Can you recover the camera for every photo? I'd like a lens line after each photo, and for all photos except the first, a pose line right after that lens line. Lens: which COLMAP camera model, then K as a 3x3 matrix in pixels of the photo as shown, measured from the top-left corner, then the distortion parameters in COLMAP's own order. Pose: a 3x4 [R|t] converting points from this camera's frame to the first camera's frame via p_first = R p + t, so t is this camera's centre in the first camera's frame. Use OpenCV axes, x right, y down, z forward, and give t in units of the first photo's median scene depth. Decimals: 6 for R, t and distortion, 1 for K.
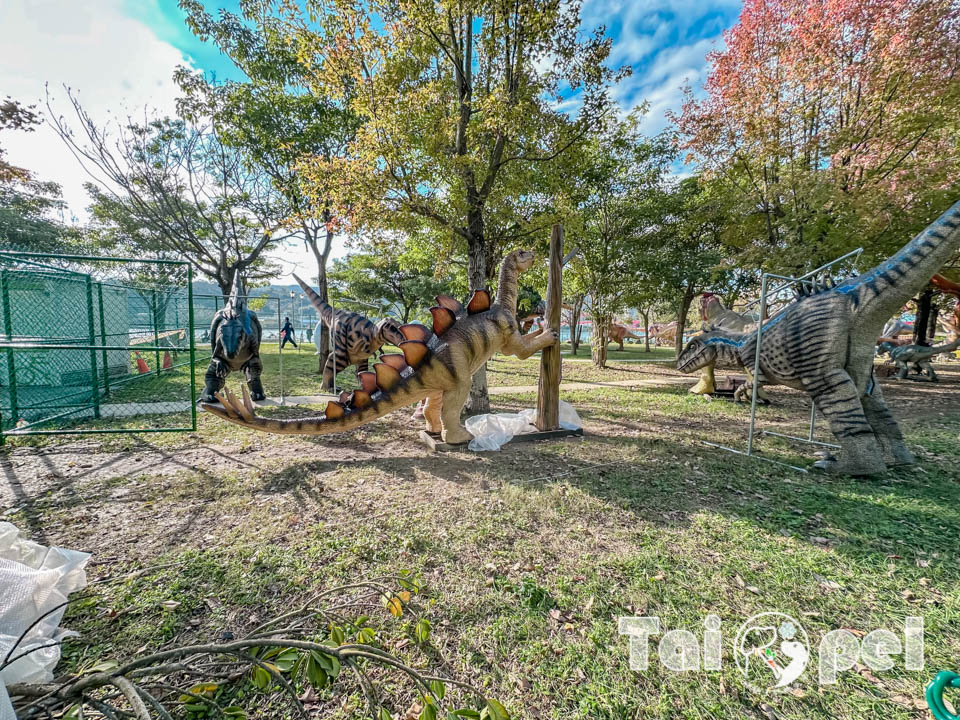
lens RADIAL K [[363.0, 0, 480.0], [0, 363.0, 360.0], [0, 0, 1]] dist [0.000846, 0.000063]
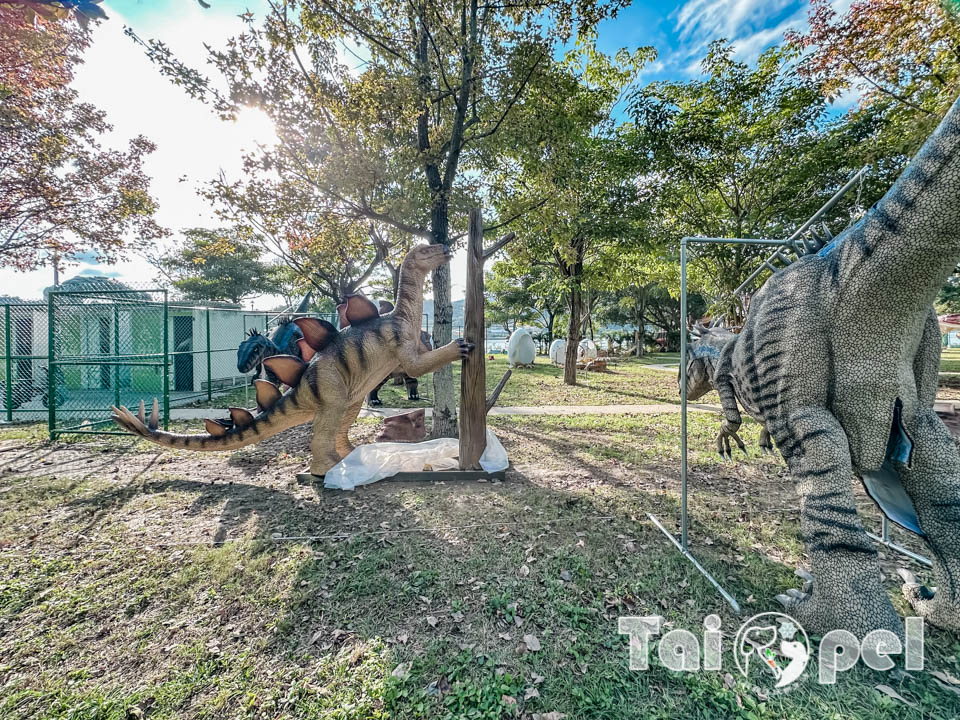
lens RADIAL K [[387.8, 0, 480.0], [0, 387.8, 343.5], [0, 0, 1]] dist [-0.000221, -0.000032]
pose [[0.929228, -0.021119, -0.368904, 0.761325], [-0.004391, 0.997664, -0.068174, -0.024847], [0.369482, 0.064969, 0.926964, 0.329008]]
